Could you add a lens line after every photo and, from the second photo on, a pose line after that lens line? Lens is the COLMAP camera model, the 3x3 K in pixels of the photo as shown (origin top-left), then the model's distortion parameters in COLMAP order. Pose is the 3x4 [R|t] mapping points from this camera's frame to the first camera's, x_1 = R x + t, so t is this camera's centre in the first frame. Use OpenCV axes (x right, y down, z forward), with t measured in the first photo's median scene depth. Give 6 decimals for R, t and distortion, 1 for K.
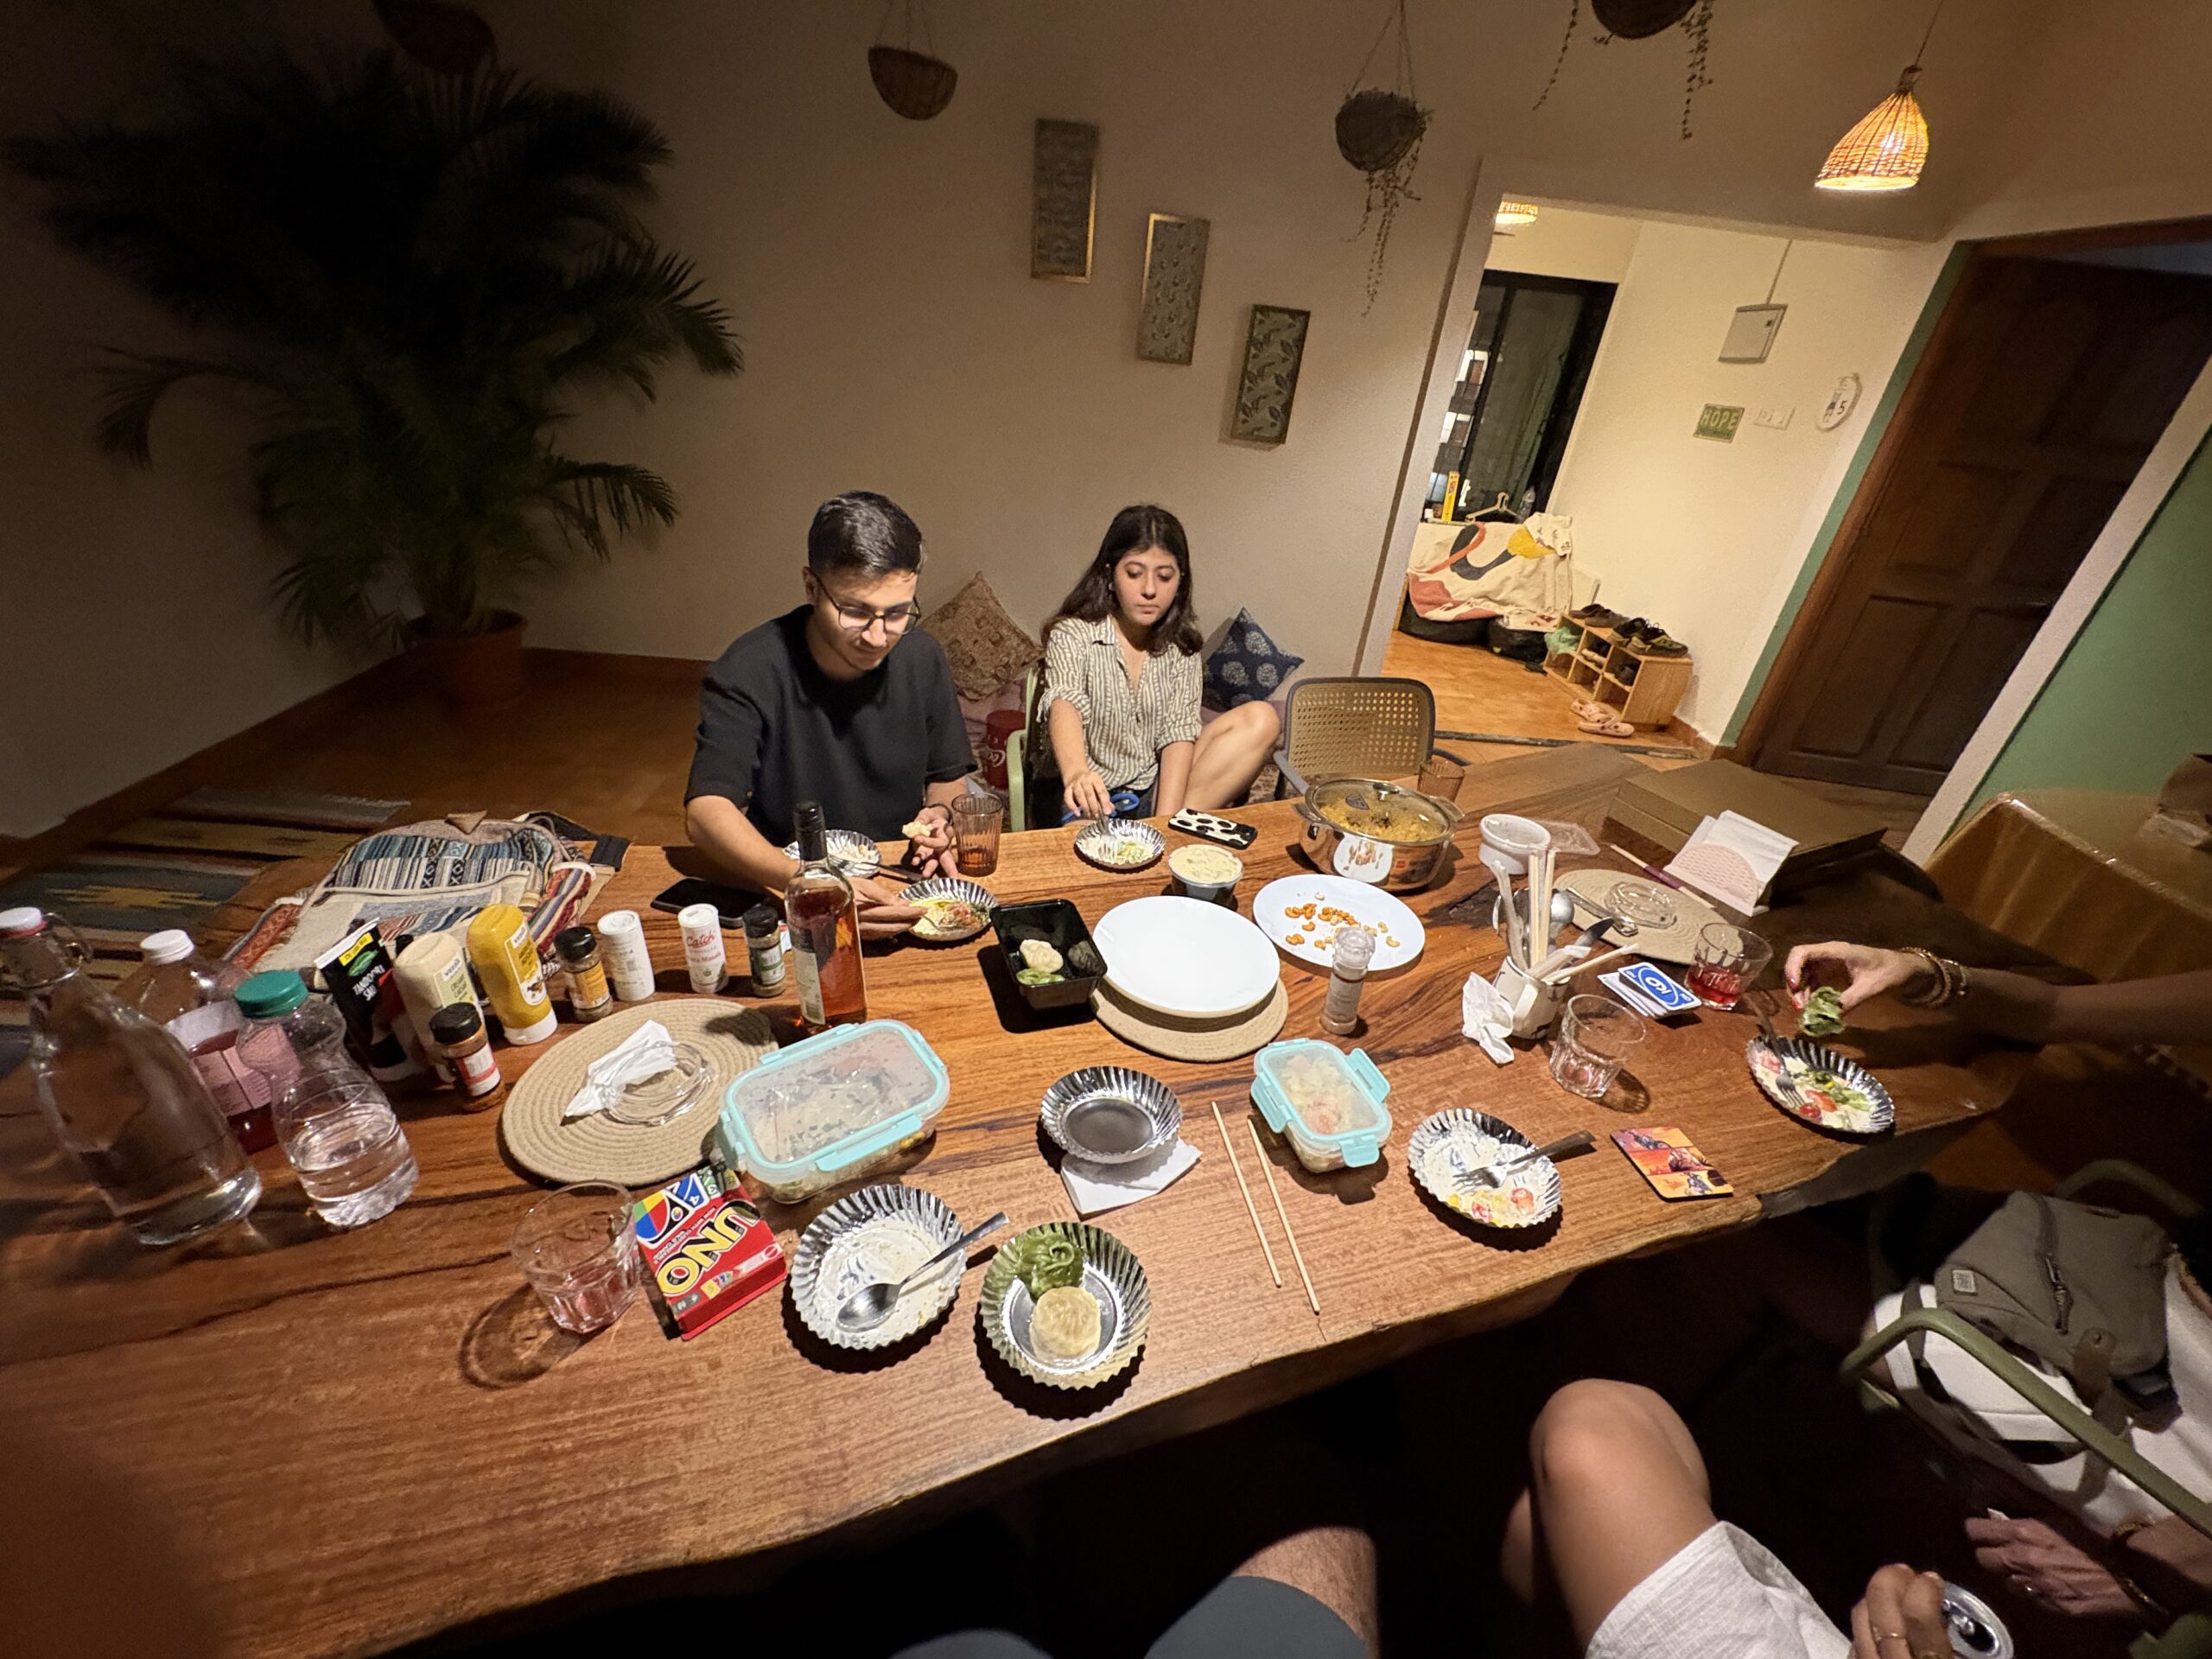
lens RADIAL K [[893.8, 0, 1106.0], [0, 893.8, 829.5], [0, 0, 1]] dist [-0.001019, 0.000029]
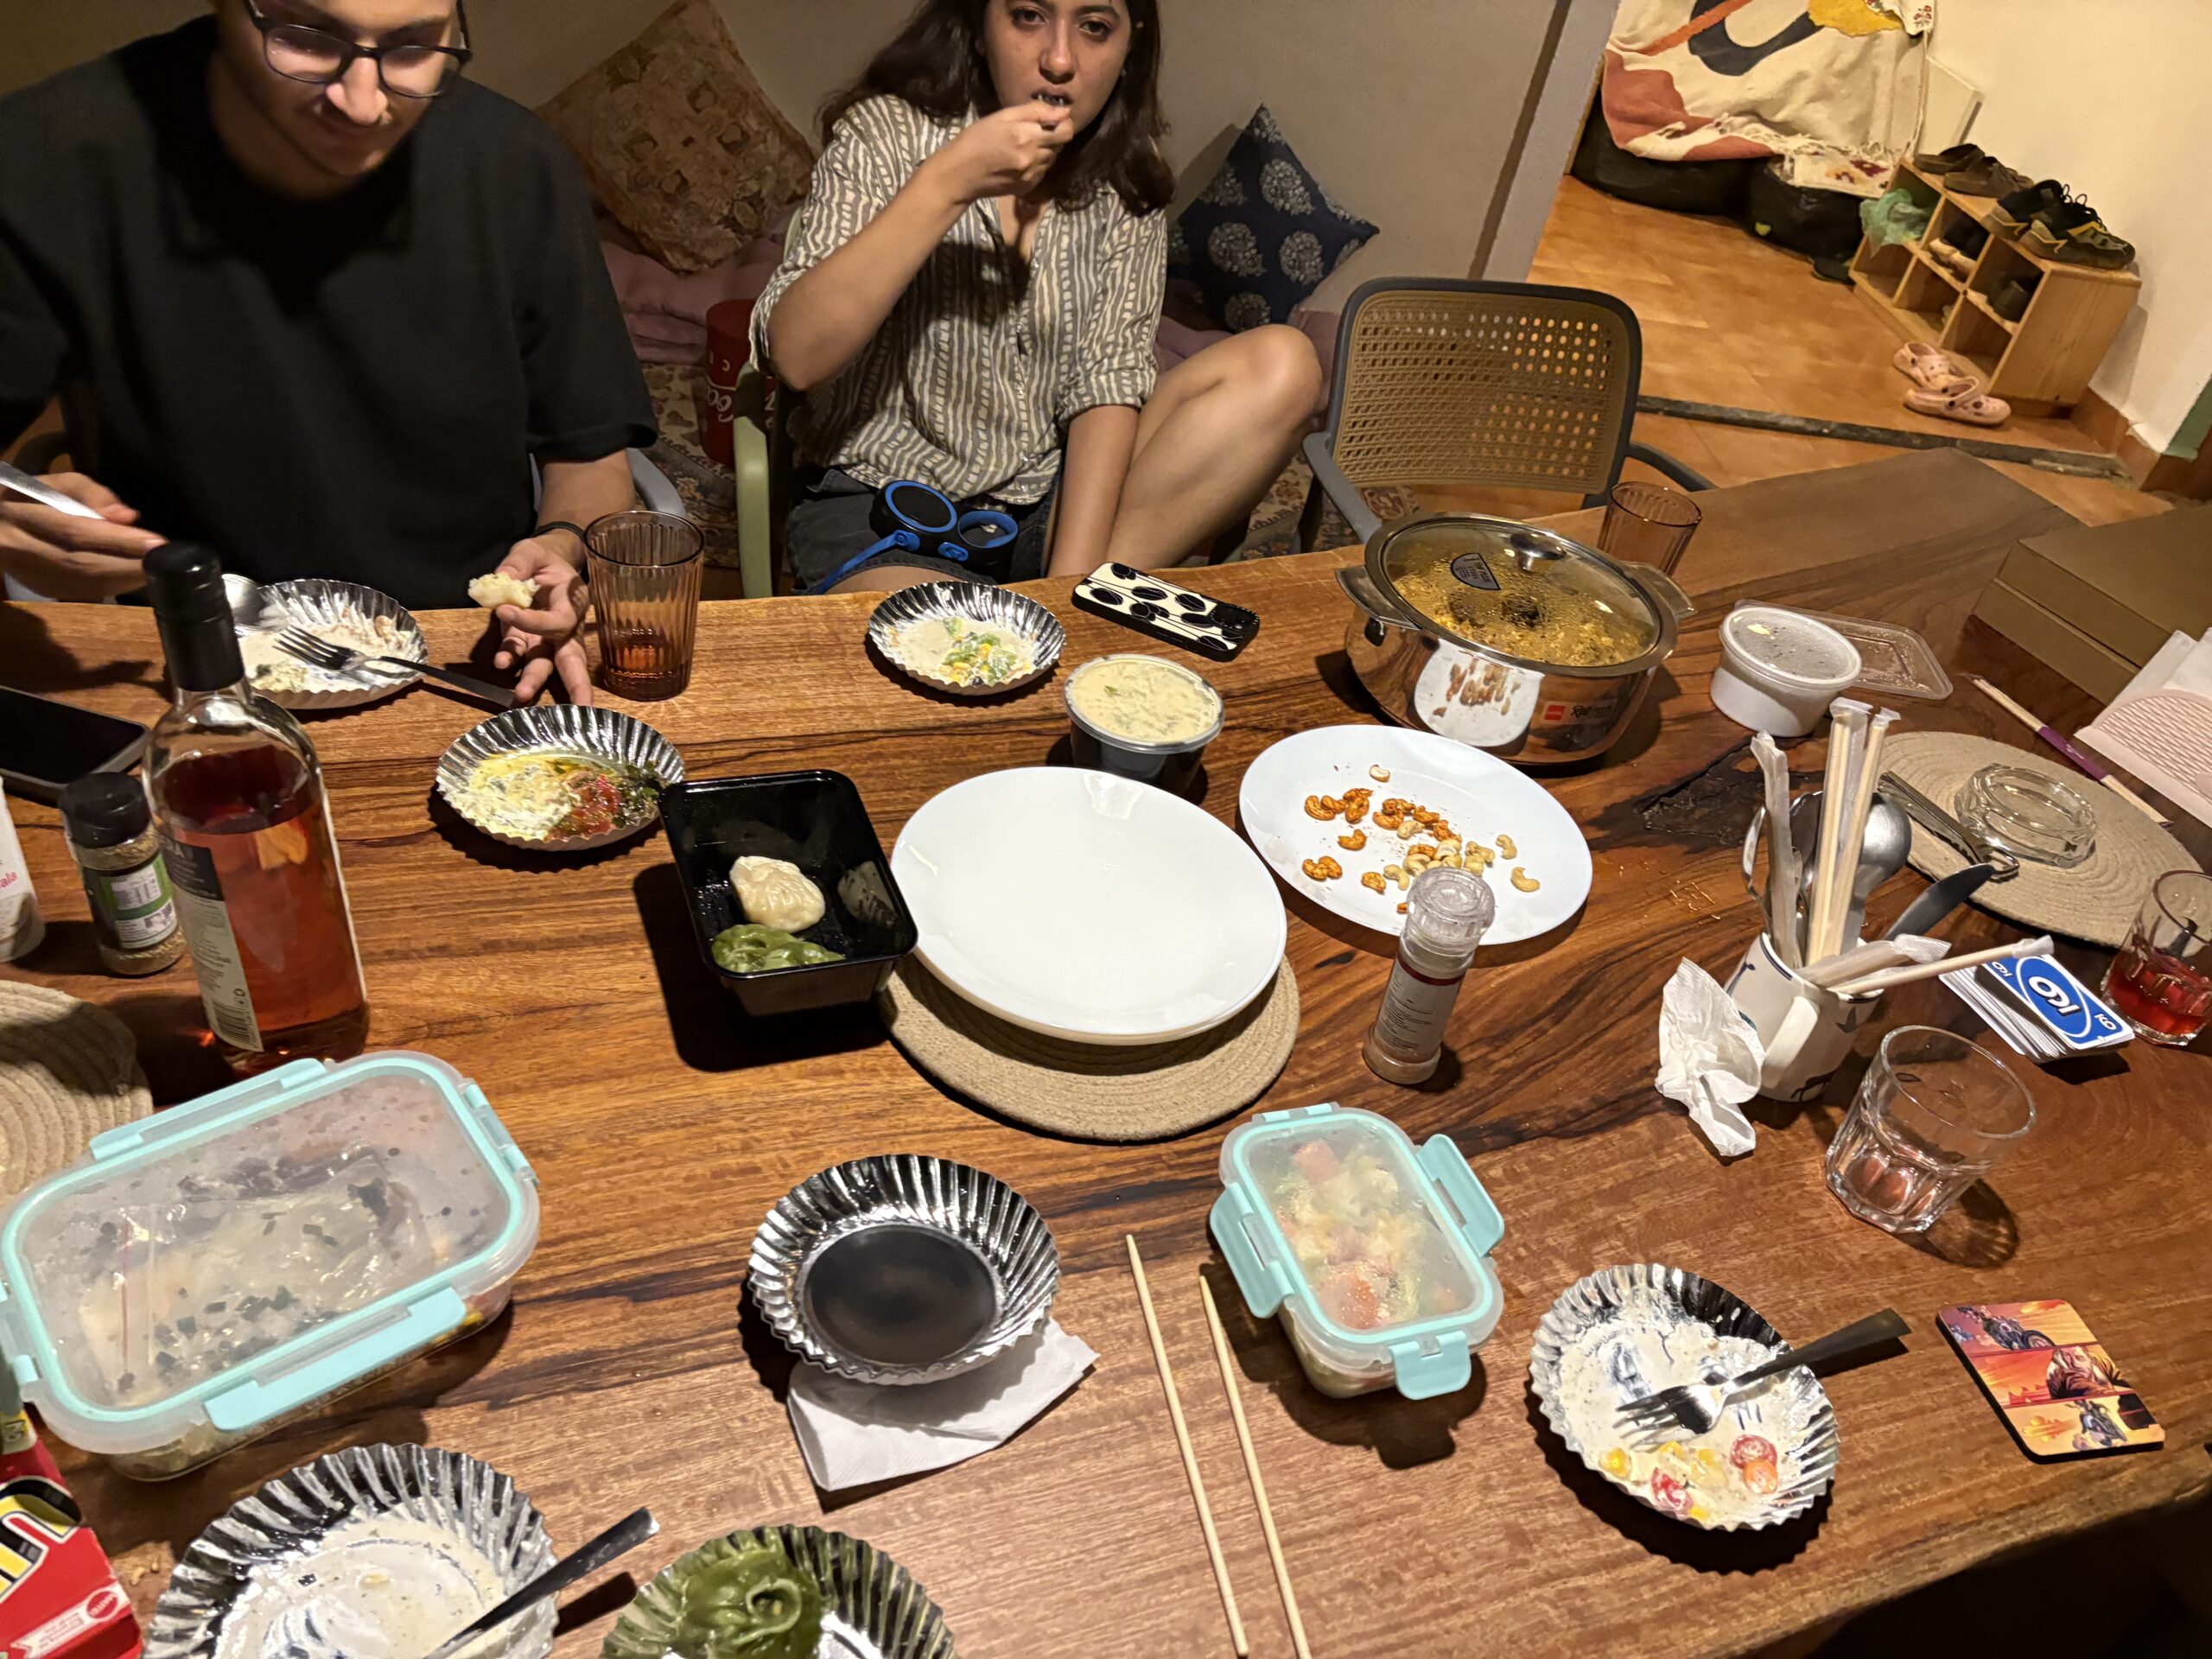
lens RADIAL K [[1656.5, 0, 1106.0], [0, 1656.5, 829.5], [0, 0, 1]] dist [0.056107, -0.070204]
pose [[0.995920, 0.034117, 0.083538, 0.024862], [-0.048342, 0.983438, 0.174680, -0.049825], [-0.076195, -0.178006, 0.981075, 0.163857]]
